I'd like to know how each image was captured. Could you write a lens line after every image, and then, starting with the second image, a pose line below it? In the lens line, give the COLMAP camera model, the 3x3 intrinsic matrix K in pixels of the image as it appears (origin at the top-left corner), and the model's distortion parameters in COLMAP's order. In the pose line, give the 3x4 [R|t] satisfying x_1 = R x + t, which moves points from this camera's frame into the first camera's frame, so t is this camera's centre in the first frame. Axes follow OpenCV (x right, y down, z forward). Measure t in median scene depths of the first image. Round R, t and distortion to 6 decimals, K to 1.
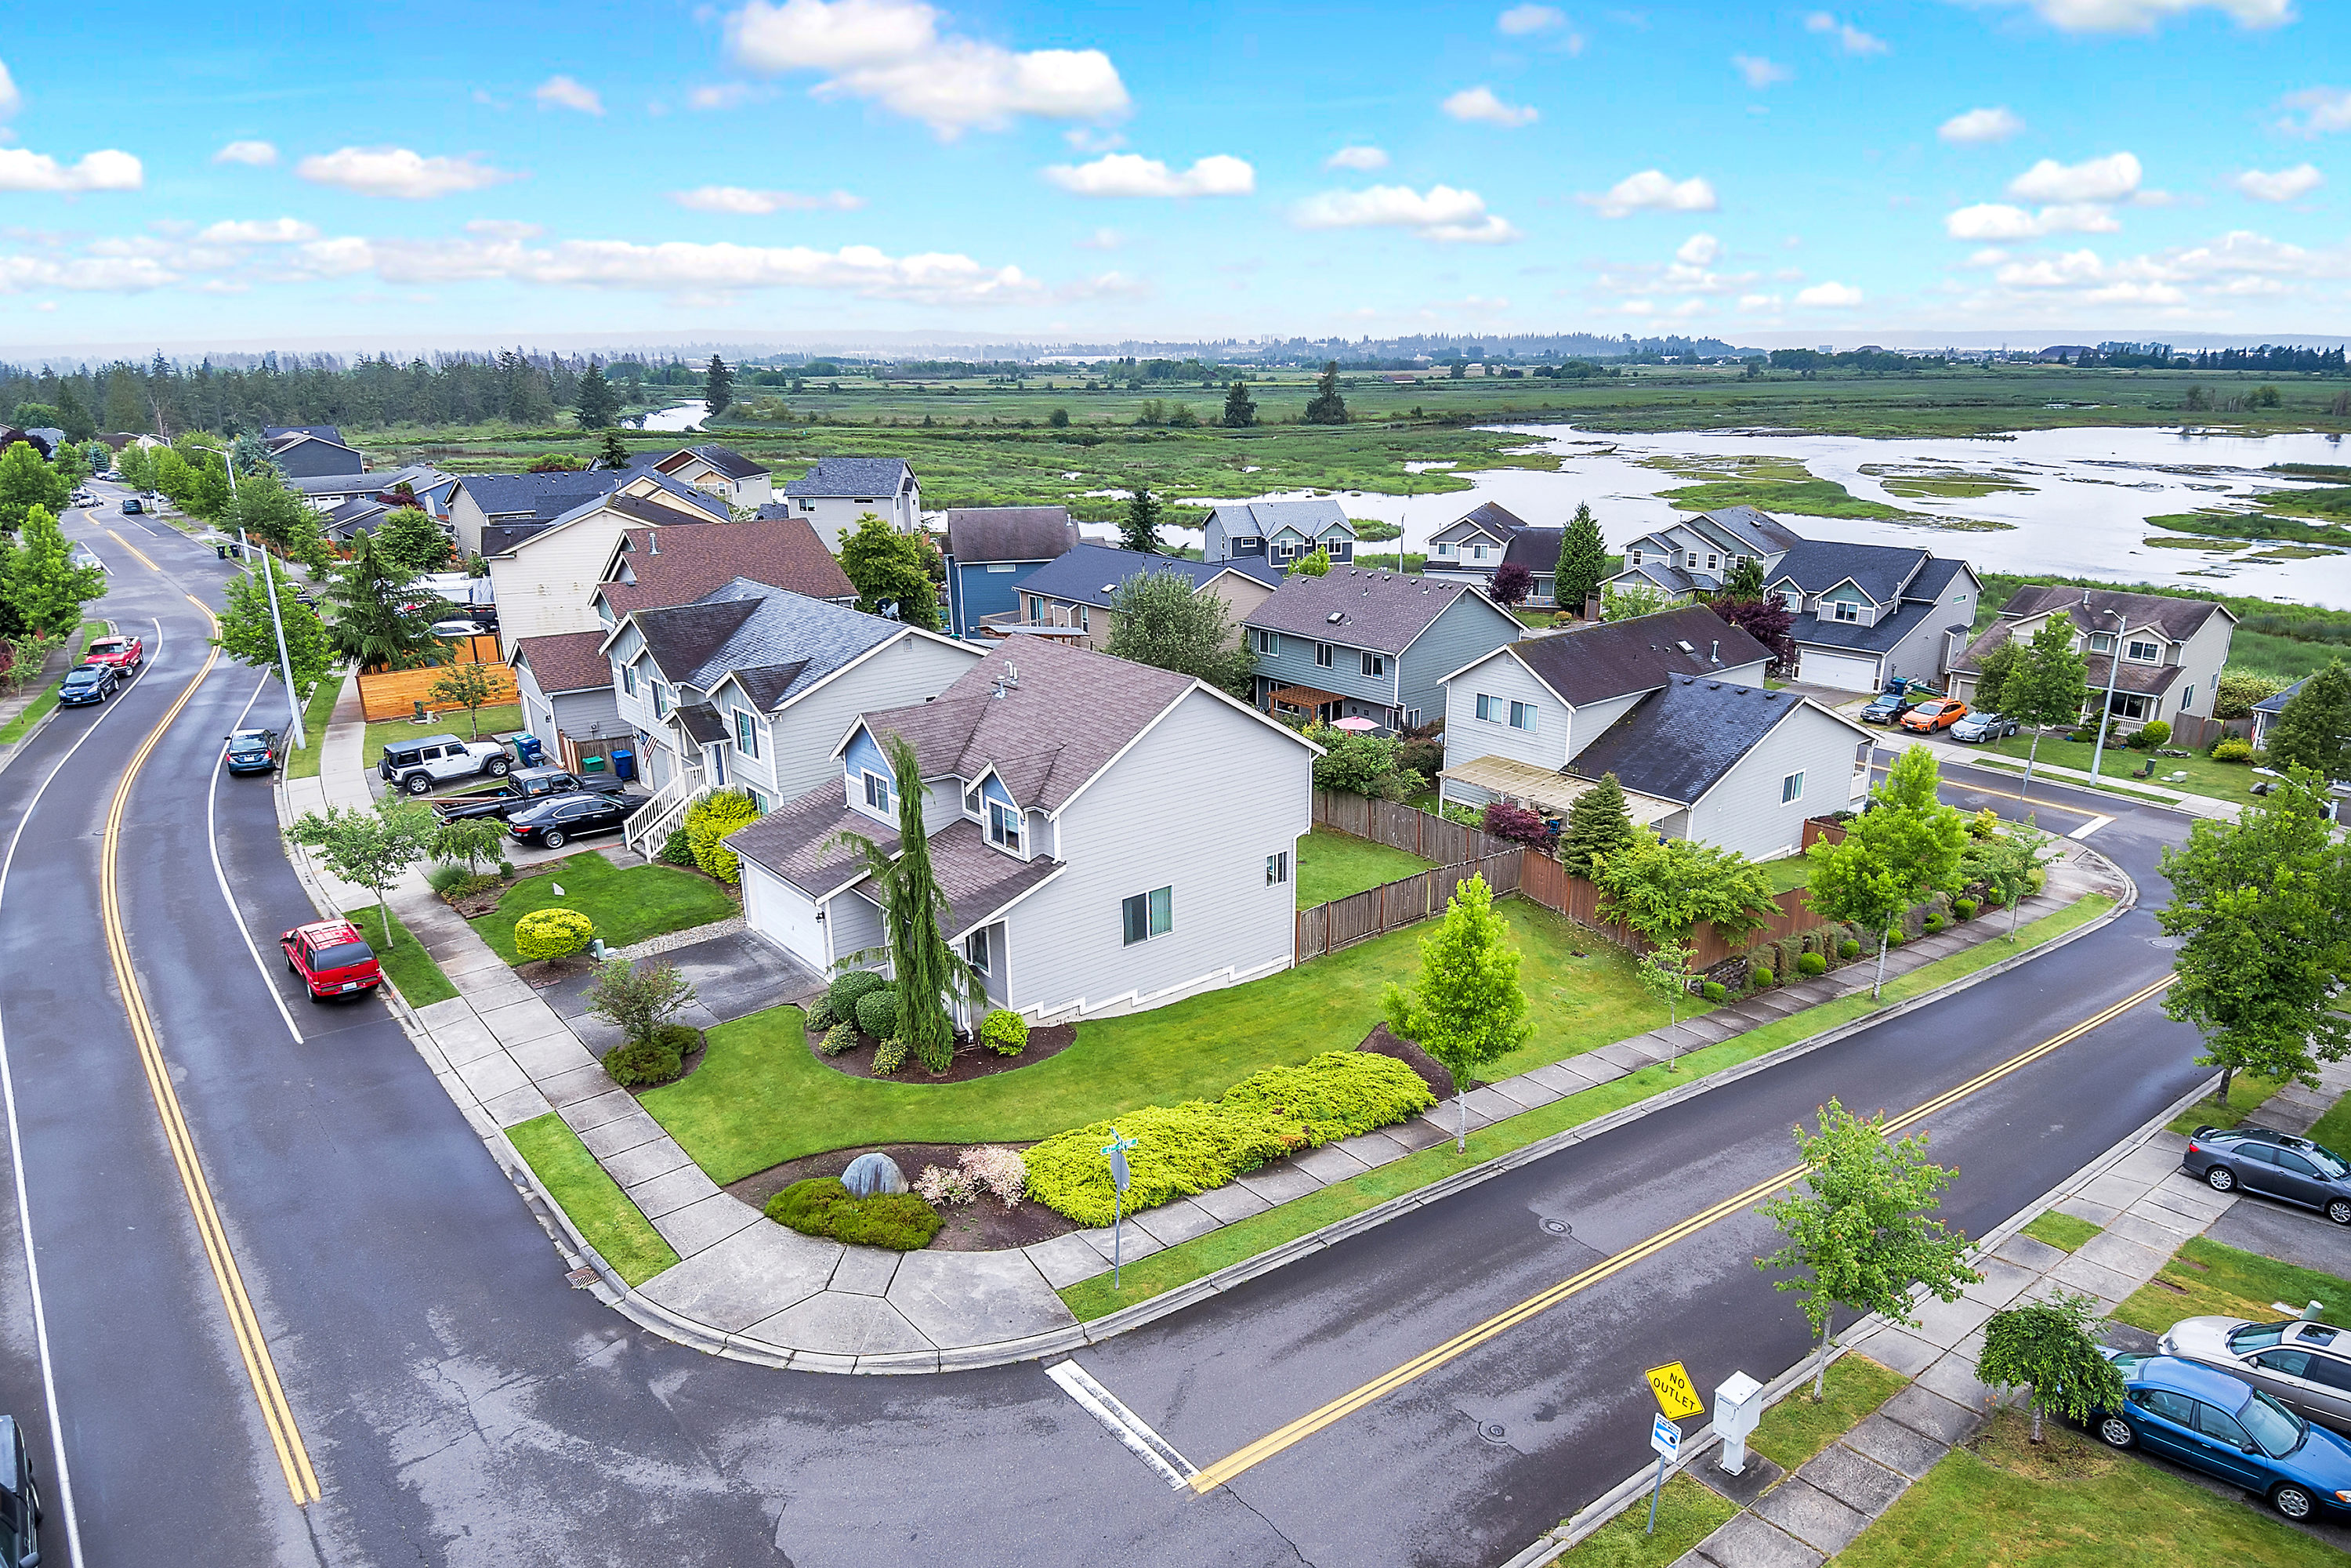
lens RADIAL K [[1384.2, 0, 1324.7], [0, 1384.2, 784.0], [0, 0, 1]] dist [0.065565, -0.065757]
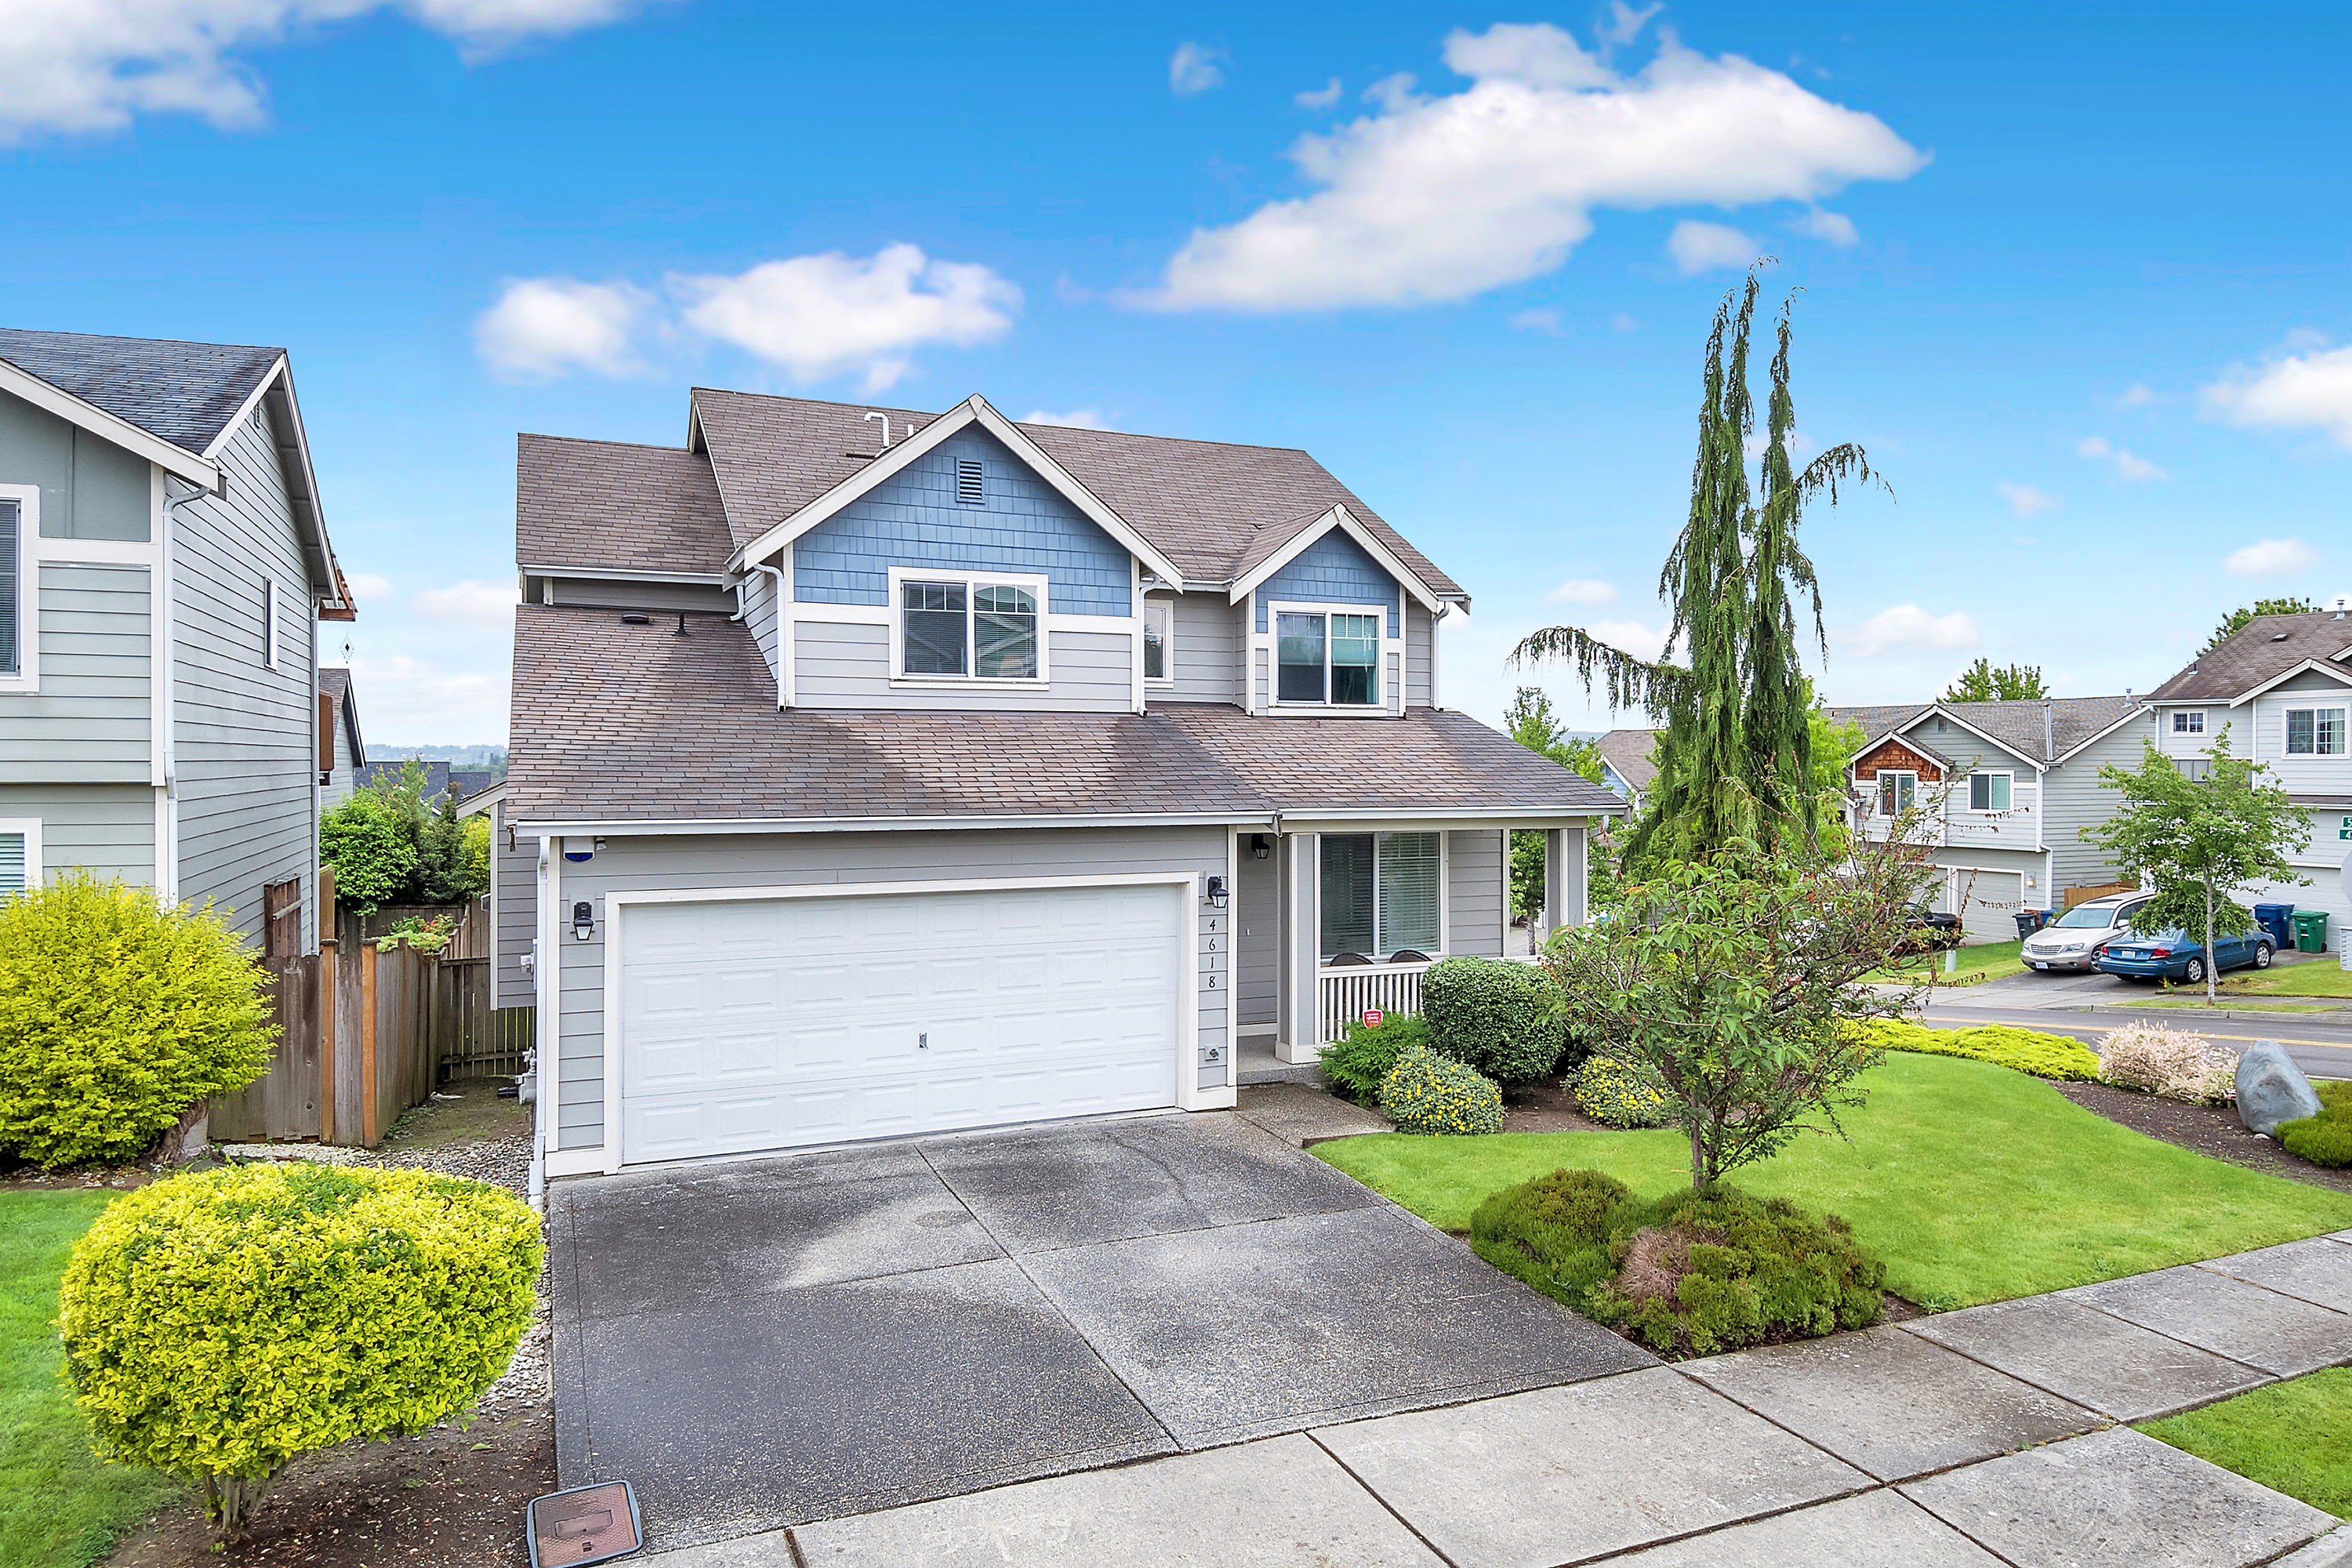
lens RADIAL K [[1446.5, 0, 1210.9], [0, 1446.5, 787.2], [0, 0, 1]] dist [0.075828, -0.102480]
pose [[0.348526, -0.031291, 0.936777, -0.947030], [0.271020, 0.960115, -0.068762, 0.128516], [-0.897261, 0.277851, 0.343106, 1.189293]]
